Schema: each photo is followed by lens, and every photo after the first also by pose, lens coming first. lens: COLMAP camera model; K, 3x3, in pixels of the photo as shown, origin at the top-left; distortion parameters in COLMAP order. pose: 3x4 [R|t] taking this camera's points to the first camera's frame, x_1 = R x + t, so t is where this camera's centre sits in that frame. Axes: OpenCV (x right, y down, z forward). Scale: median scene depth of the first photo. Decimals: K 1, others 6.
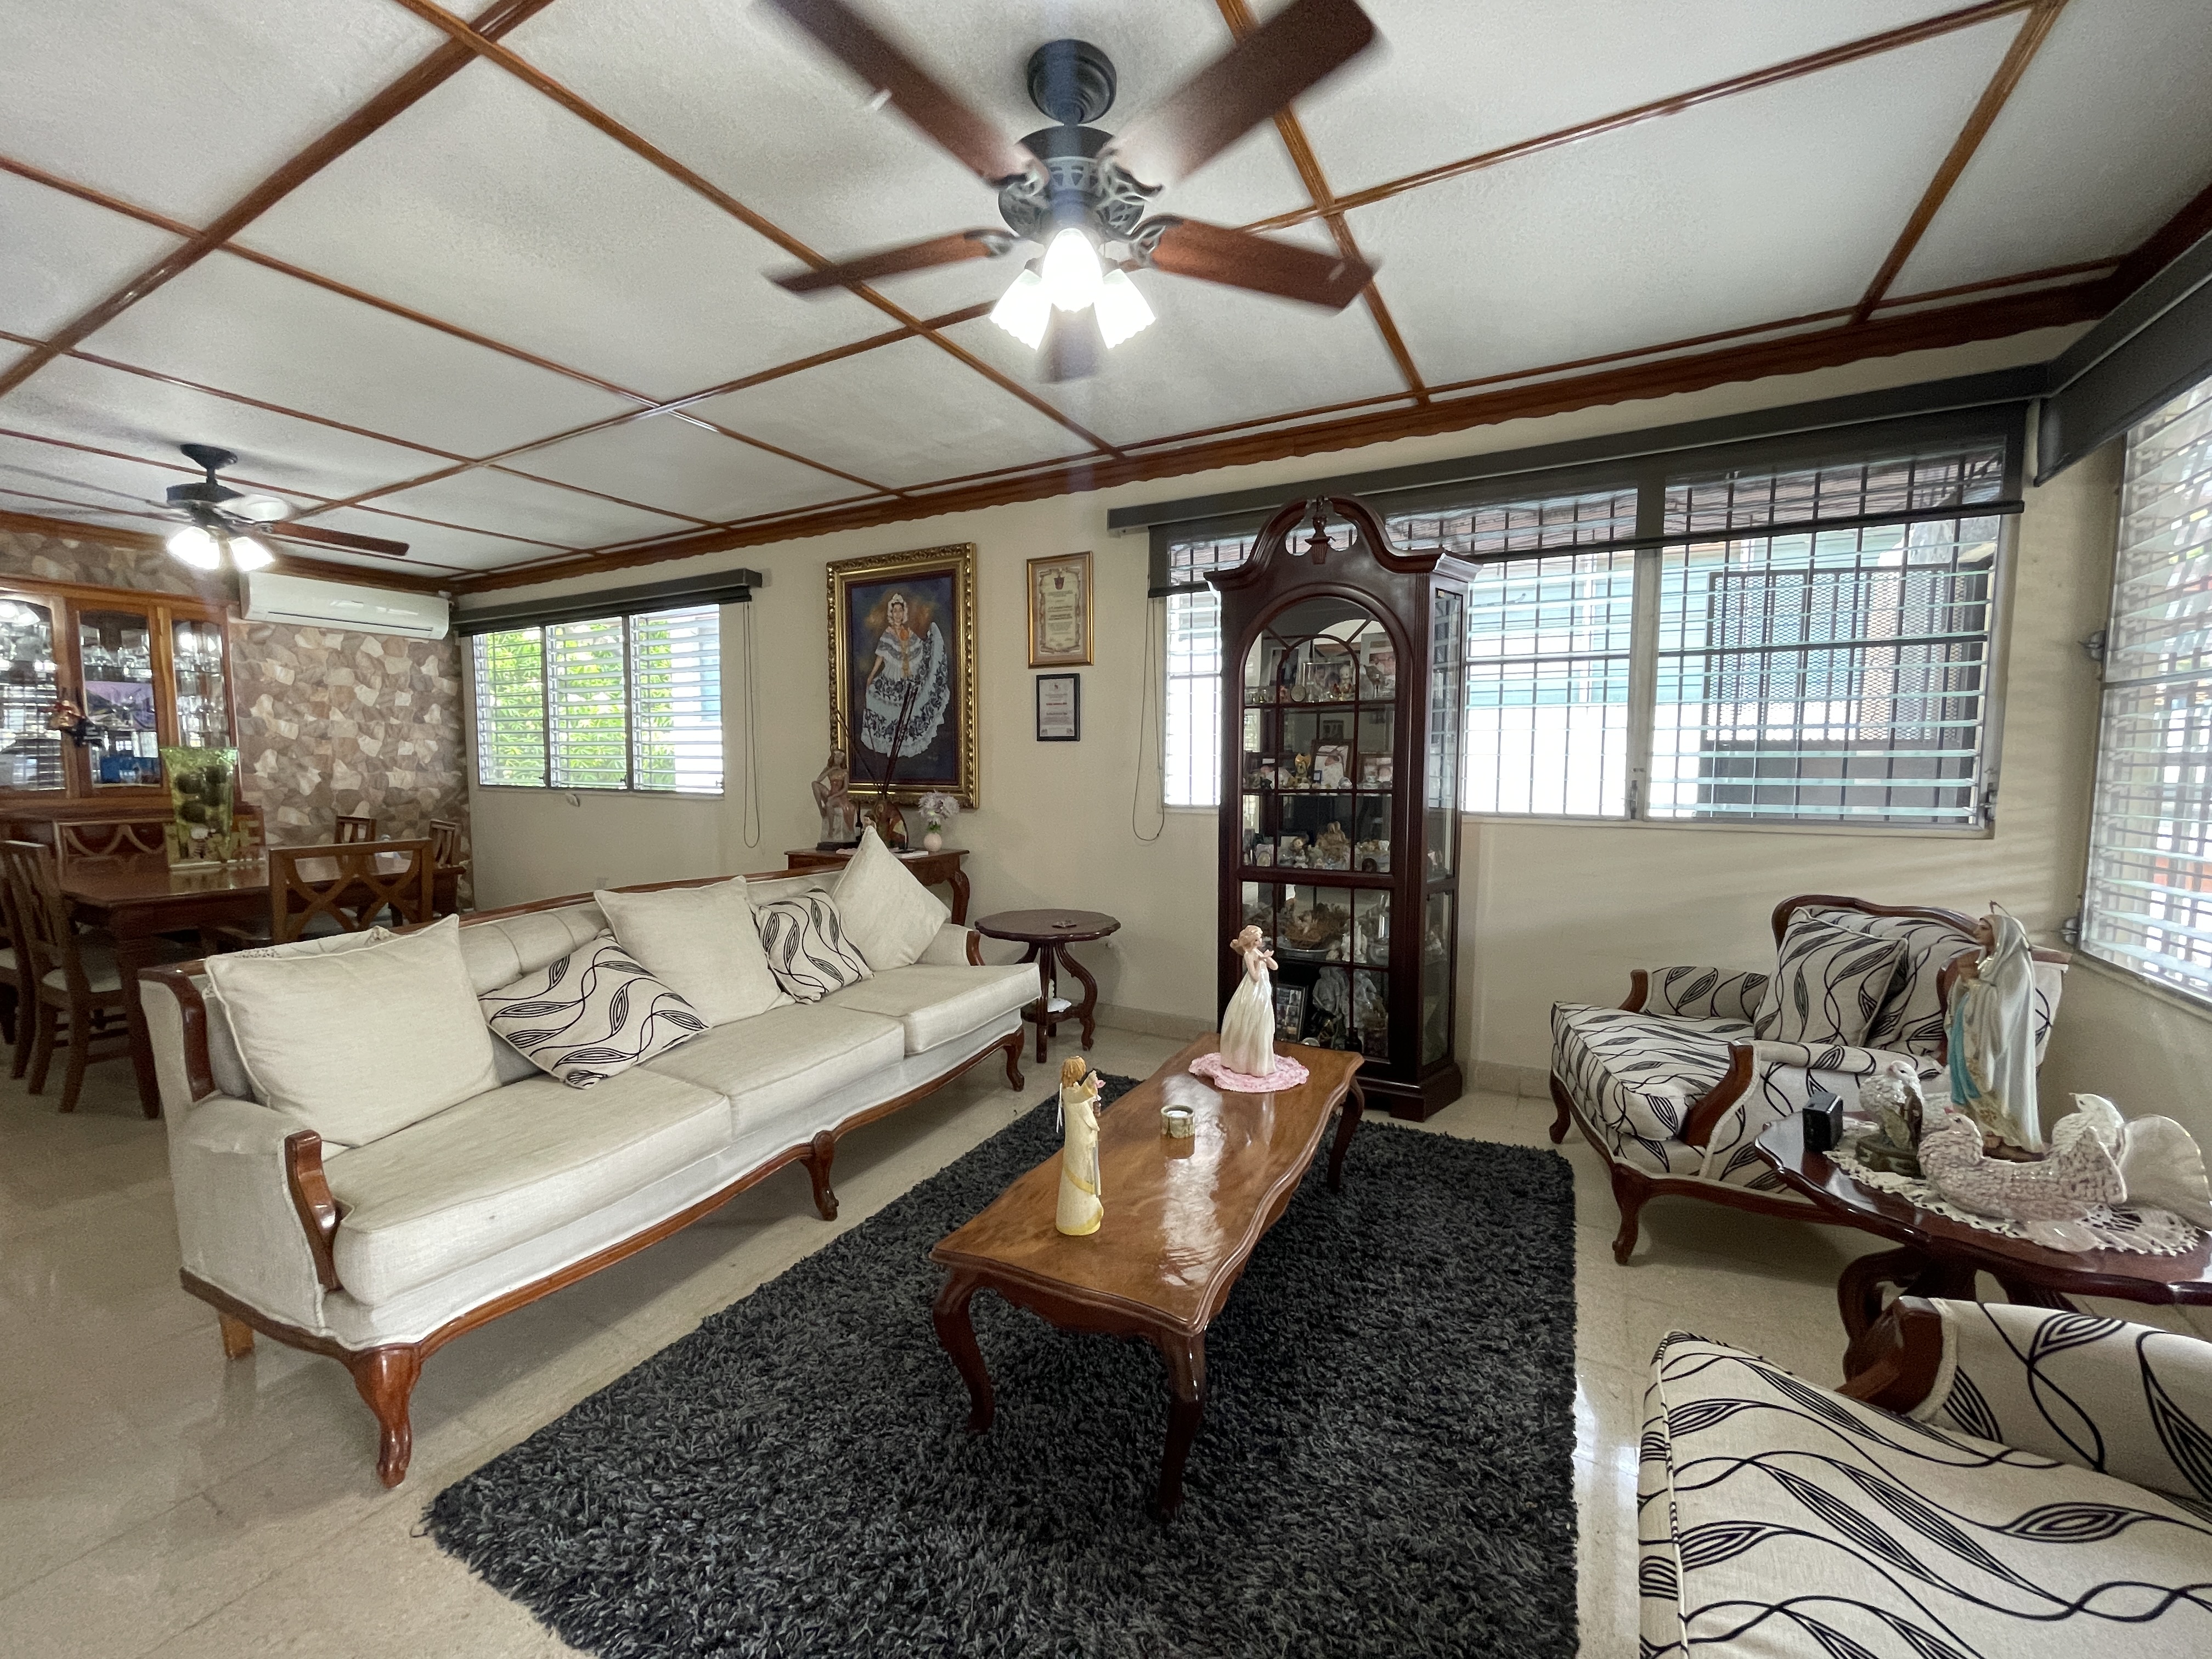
lens RADIAL K [[880.5, 0, 1095.6], [0, 880.5, 837.1], [0, 0, 1]] dist [-0.003094, -0.001193]
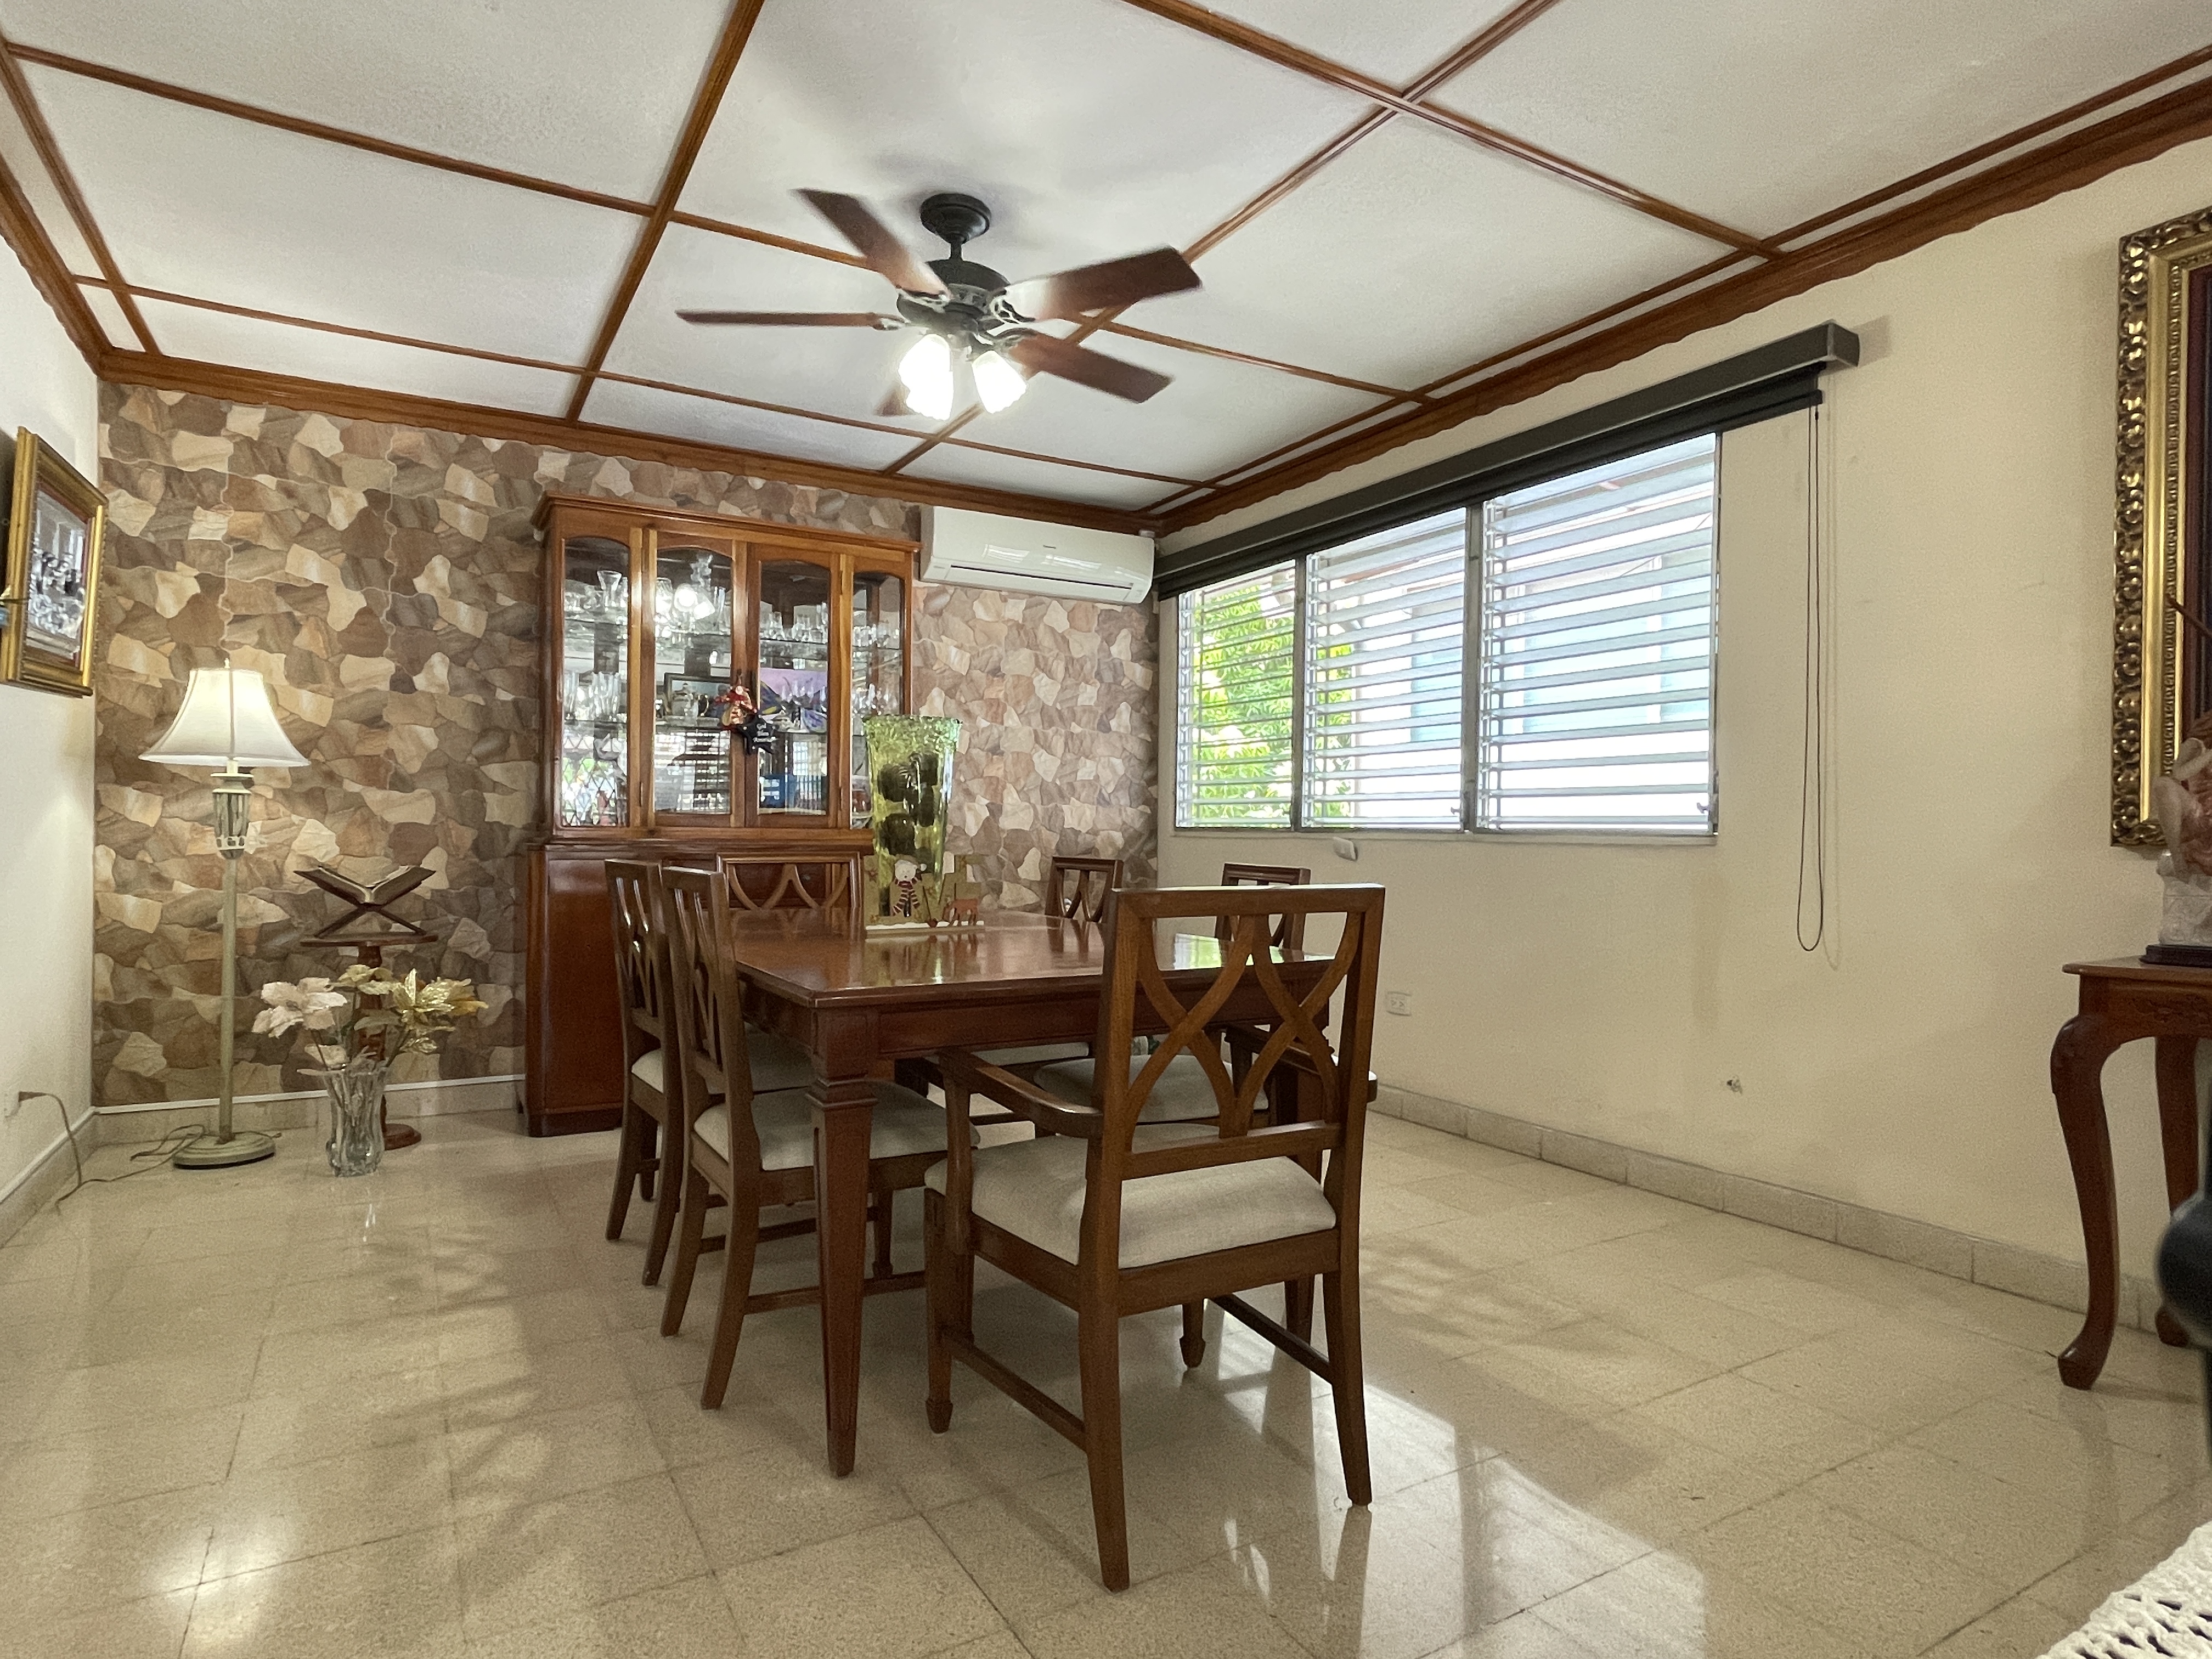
lens RADIAL K [[1211.4, 0, 1110.3], [0, 1211.4, 834.6], [0, 0, 1]] dist [-0.014568, -0.000286]
pose [[0.857697, 0.004079, -0.514139, -0.340347], [-0.049604, 0.995960, -0.074850, 0.015245], [0.511757, 0.089702, 0.854435, 0.269460]]
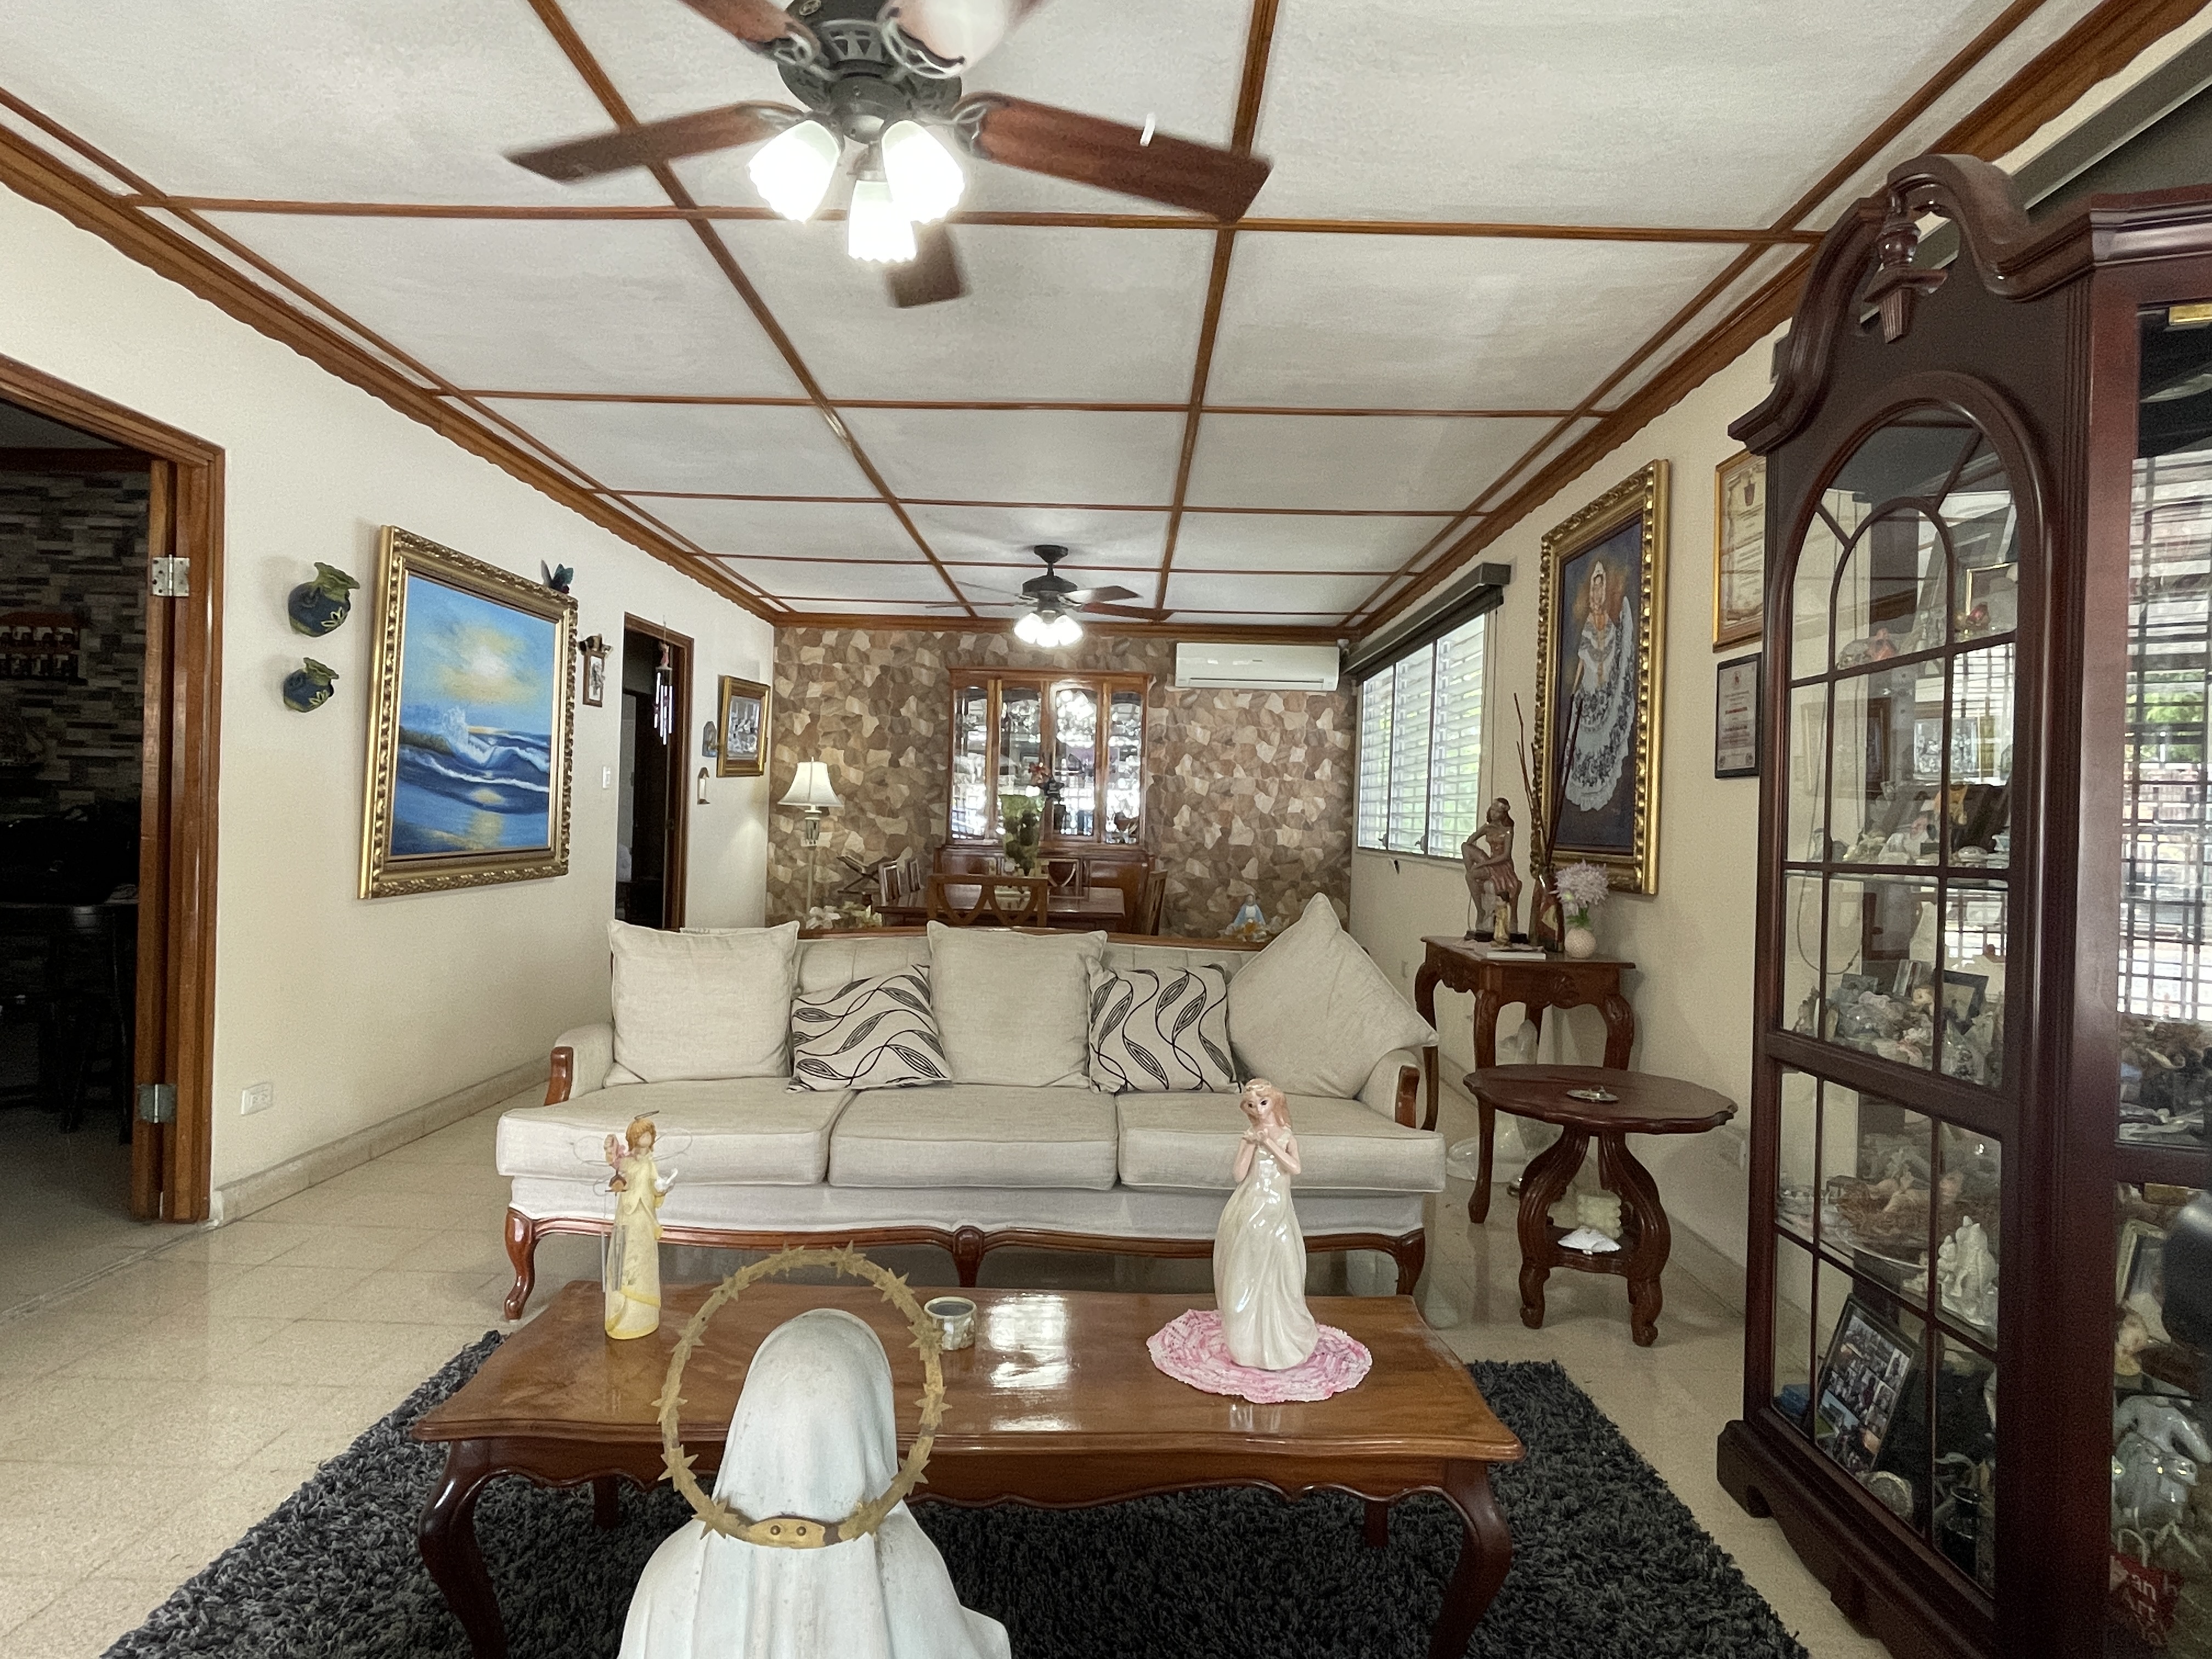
lens RADIAL K [[1211.4, 0, 1114.4], [0, 1211.4, 834.8], [0, 0, 1]] dist [-0.014568, -0.000286]
pose [[0.469528, 0.020783, -0.882673, 0.326059], [-0.105094, 0.993931, -0.032500, -0.006077], [0.876641, 0.108023, 0.468862, 0.230335]]
